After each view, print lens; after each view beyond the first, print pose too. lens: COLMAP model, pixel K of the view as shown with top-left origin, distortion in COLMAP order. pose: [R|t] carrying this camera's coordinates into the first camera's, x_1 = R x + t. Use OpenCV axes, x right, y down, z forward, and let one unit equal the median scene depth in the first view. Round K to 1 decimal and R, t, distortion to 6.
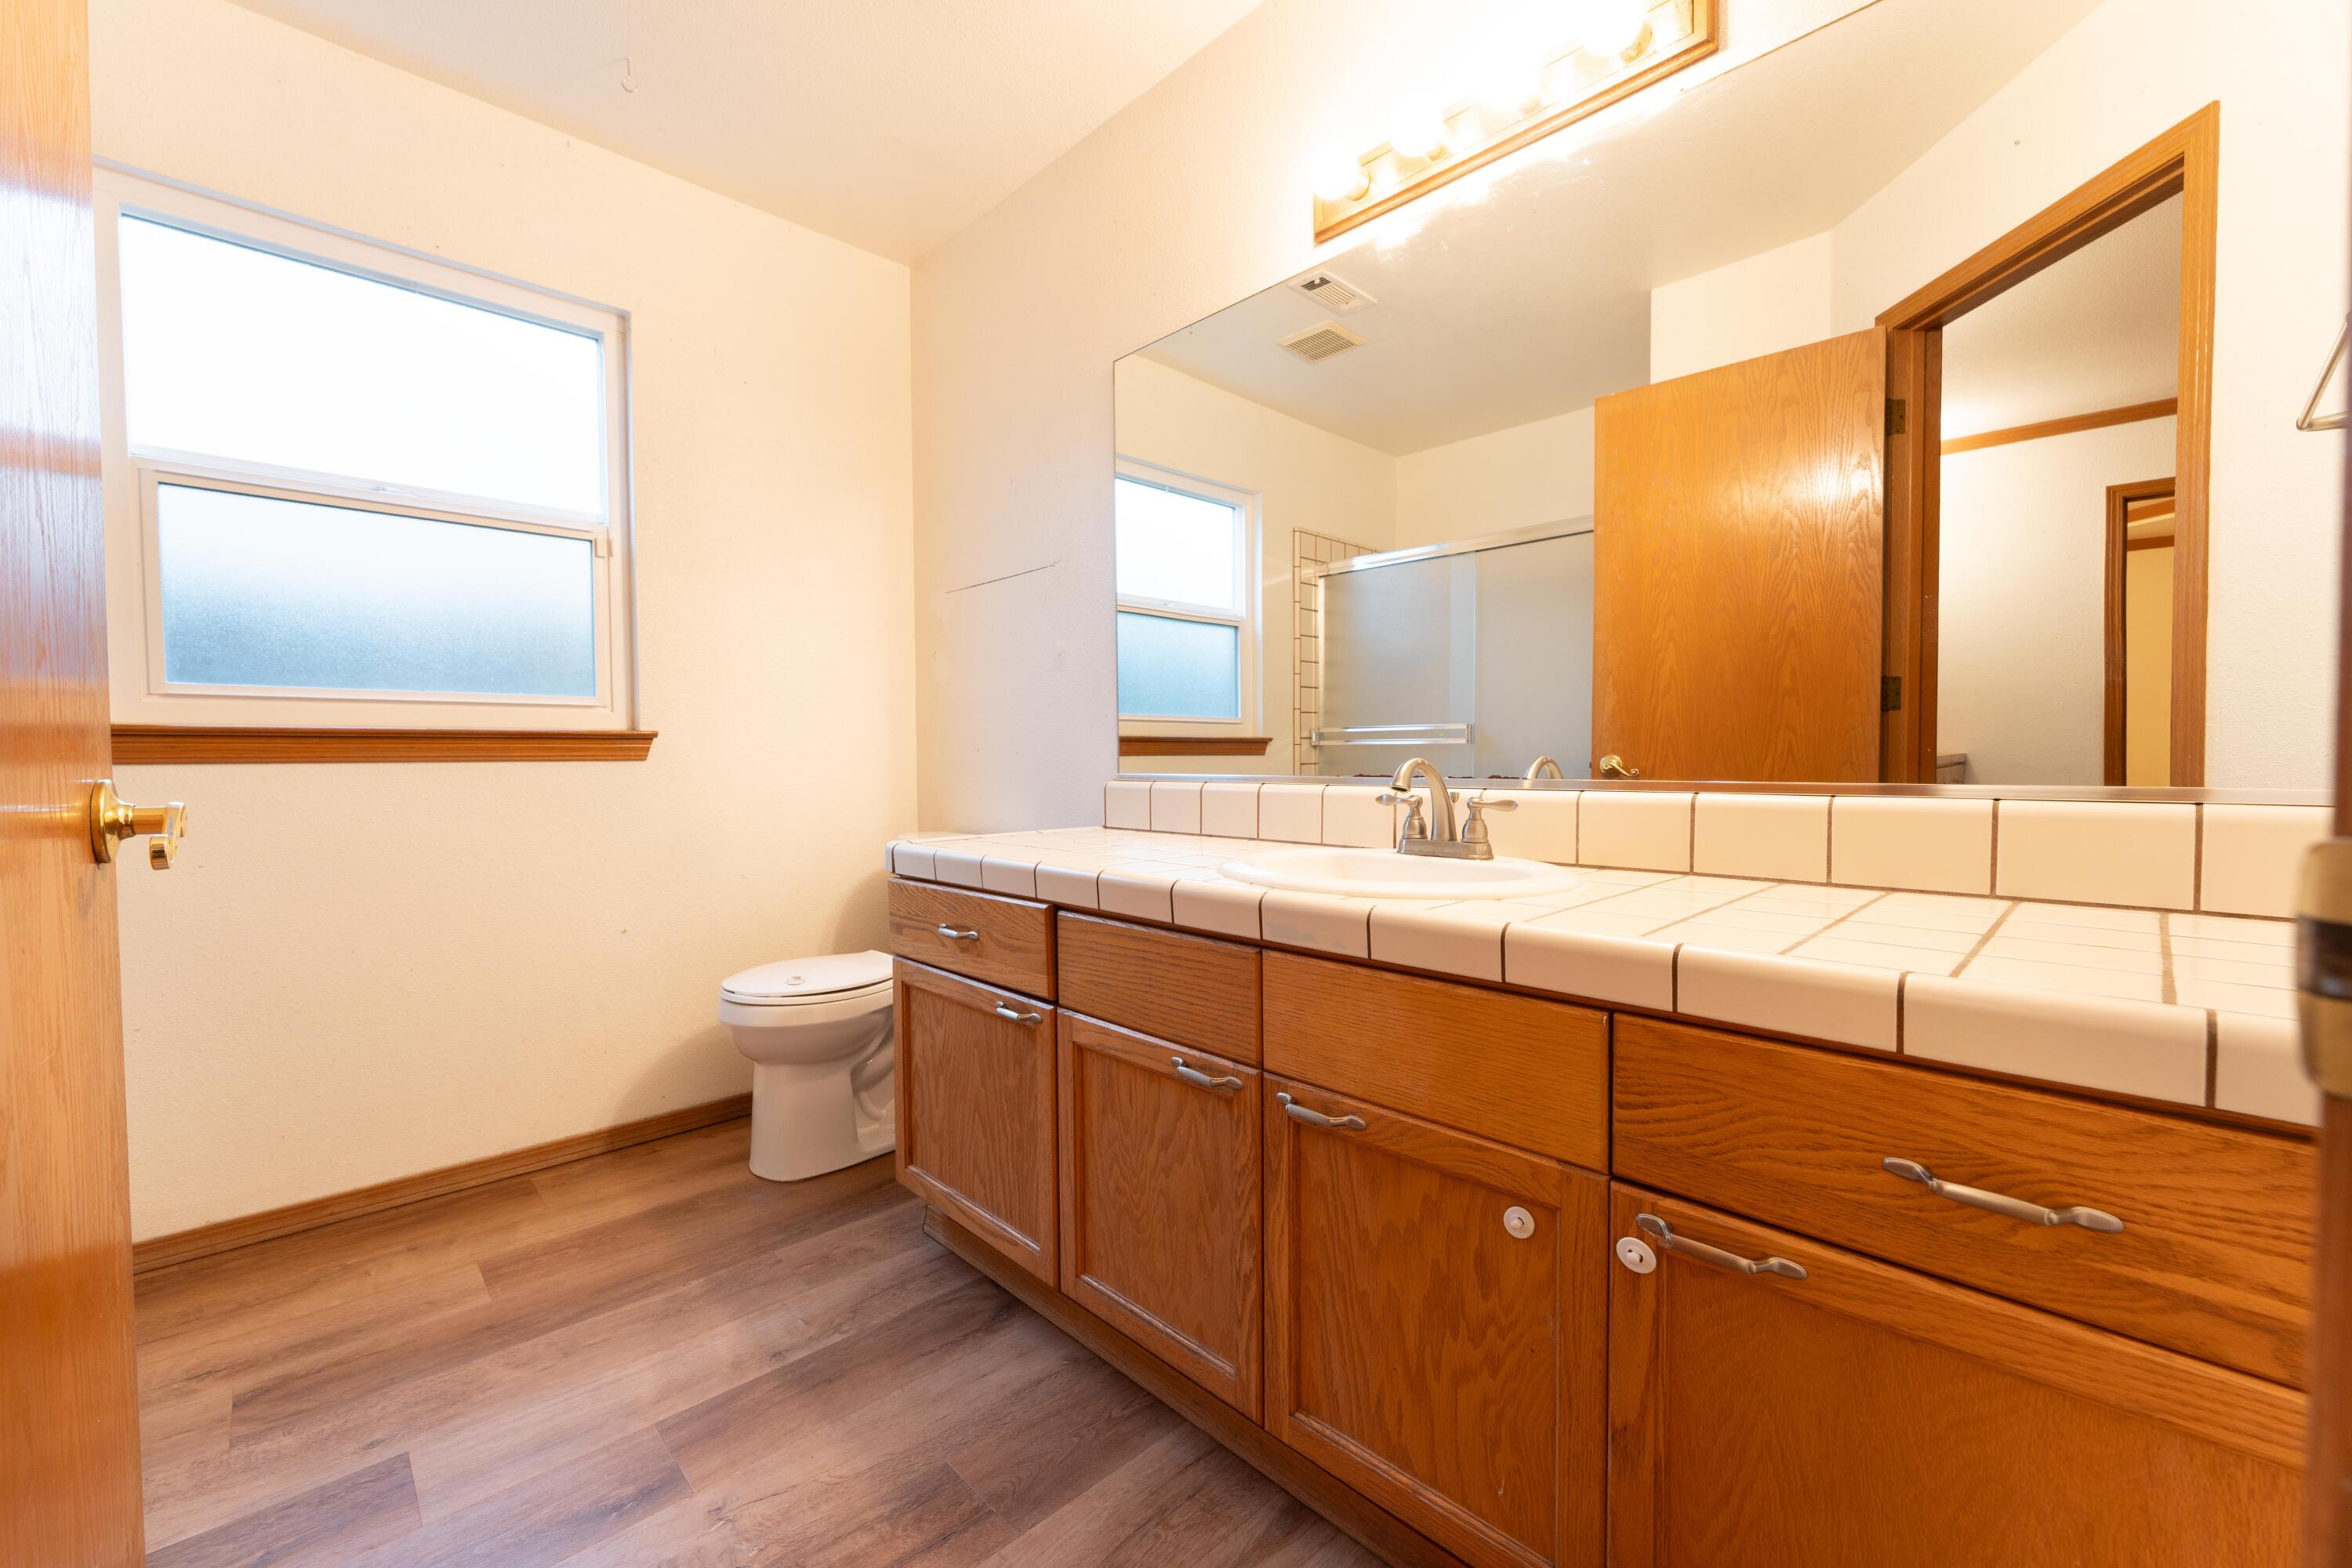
lens RADIAL K [[940.9, 0, 1176.0], [0, 940.9, 784.0], [0, 0, 1]] dist [-0.007615, -0.000045]
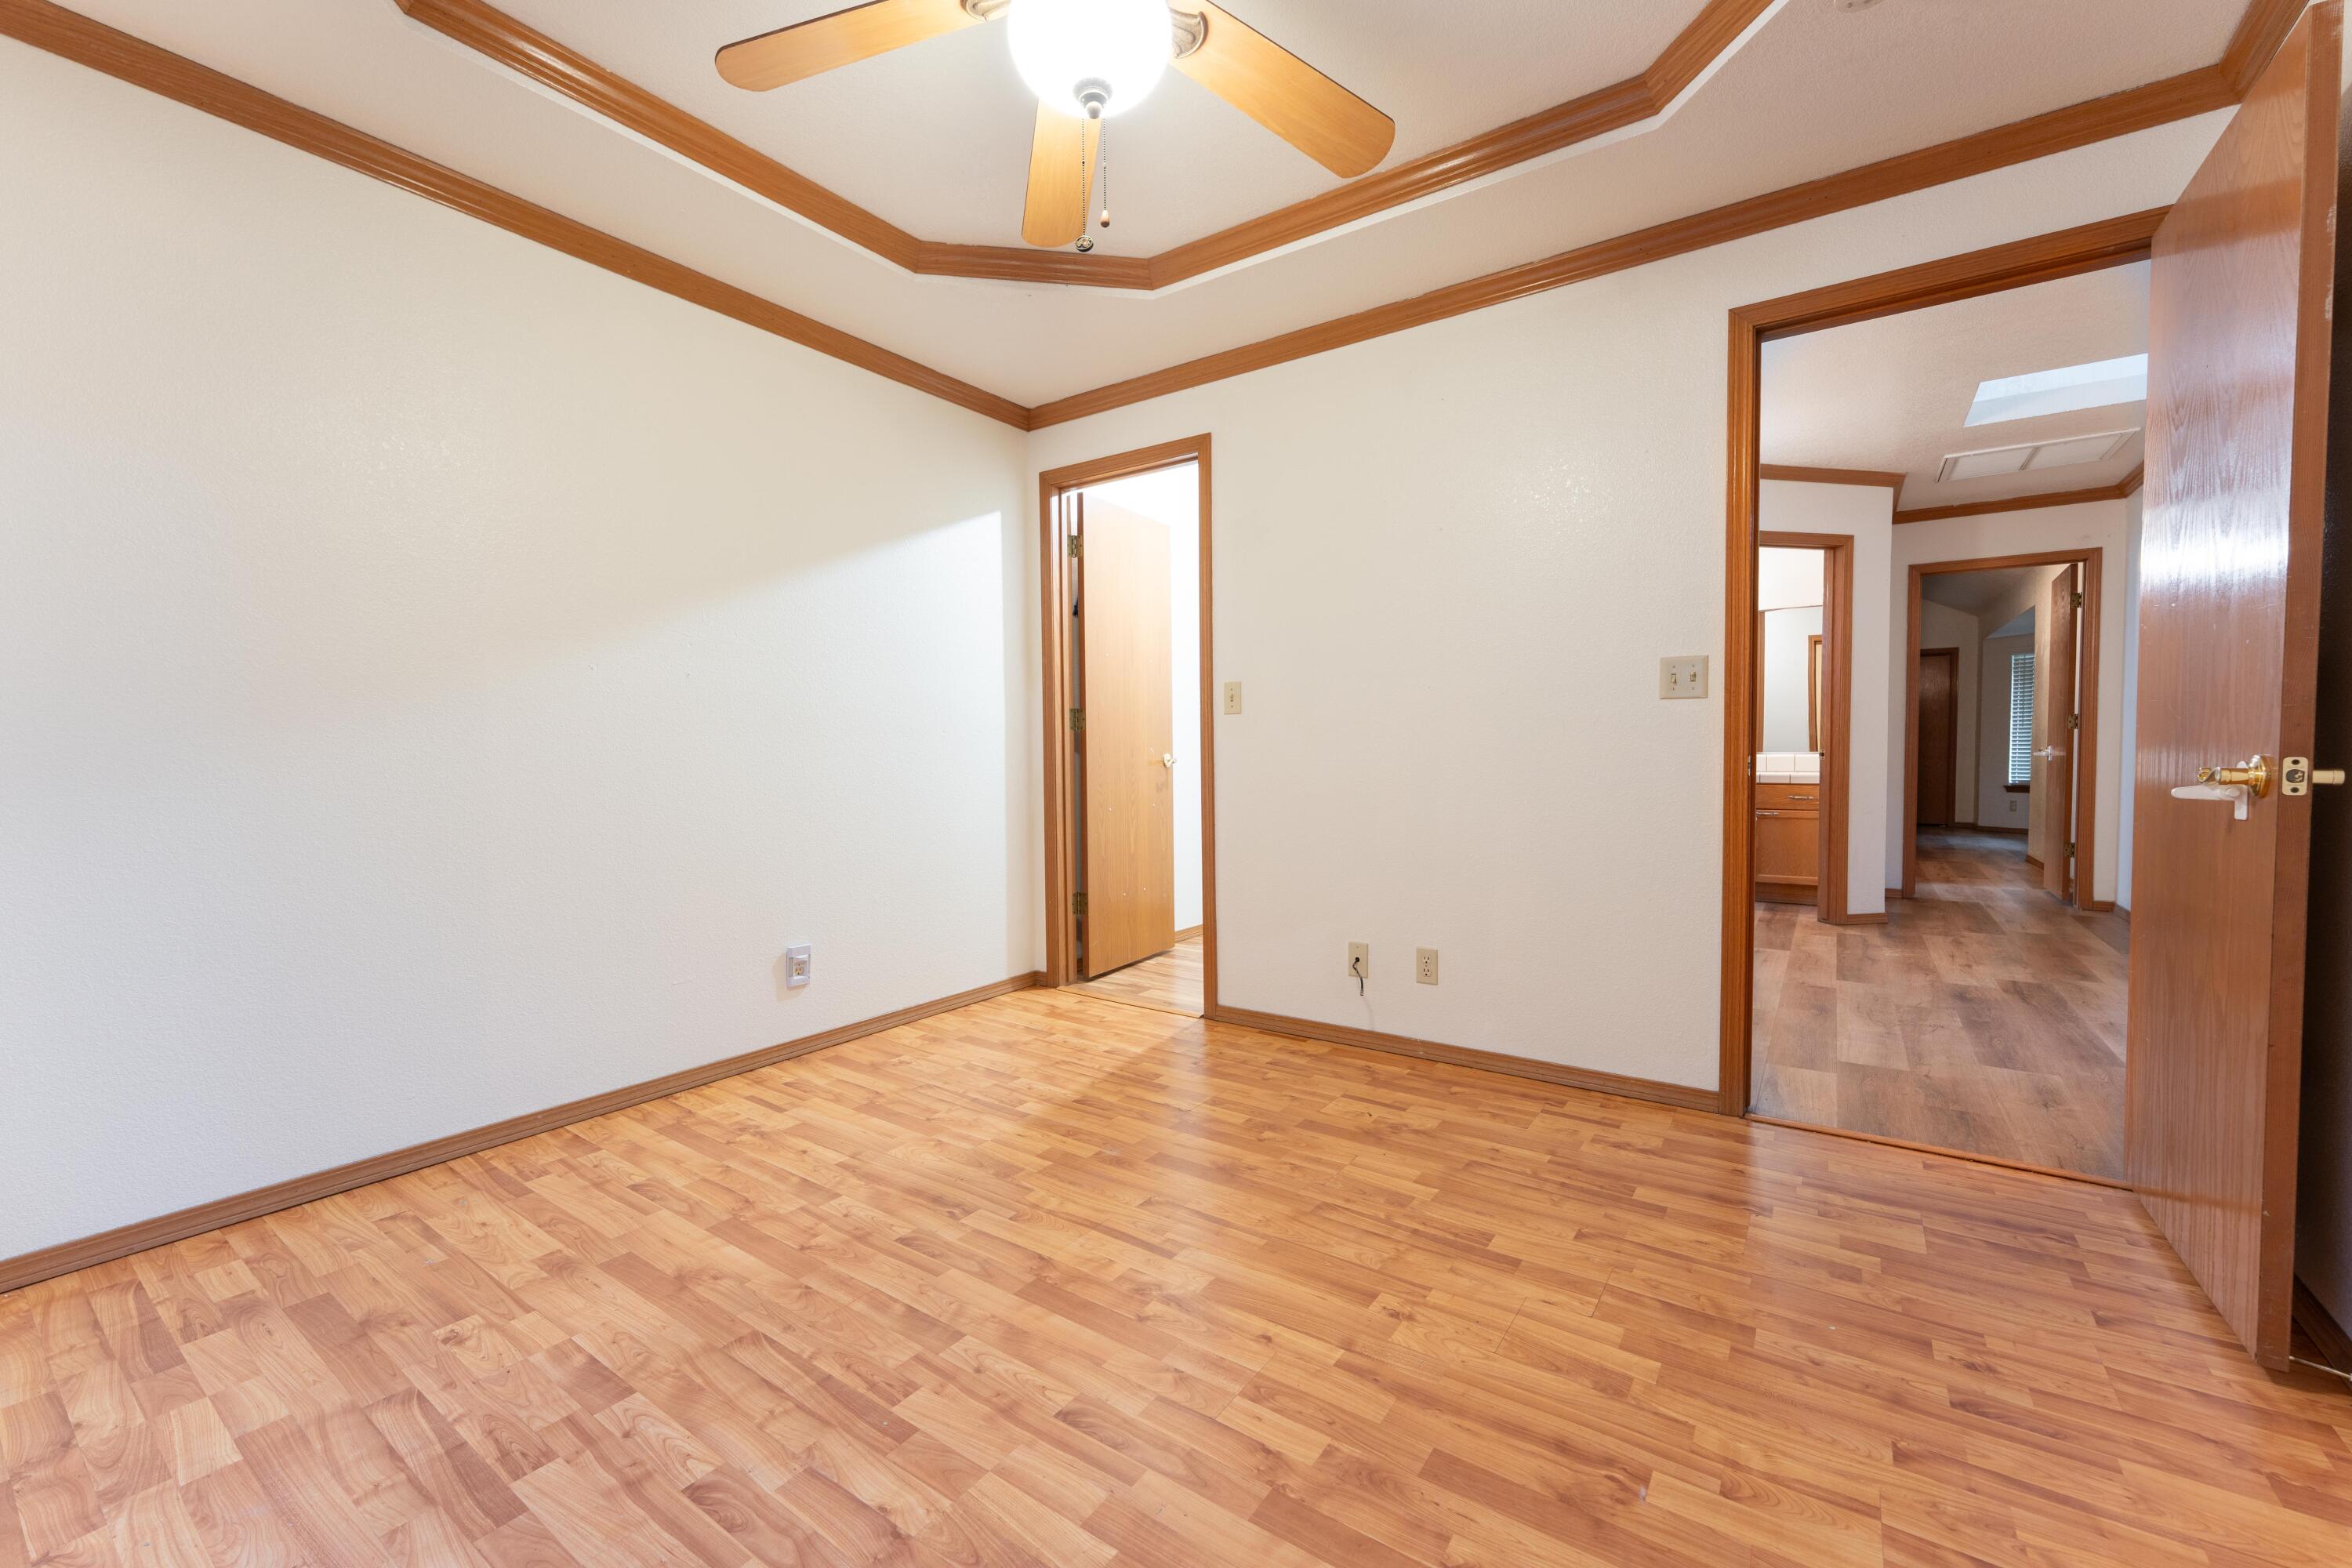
lens RADIAL K [[940.9, 0, 1176.0], [0, 940.9, 784.0], [0, 0, 1]] dist [-0.007615, -0.000045]
pose [[0.982682, -0.014760, 0.184709, -3.398594], [0.012849, 0.999851, 0.011539, 0.071398], [-0.184852, -0.008966, 0.982725, -3.426396]]
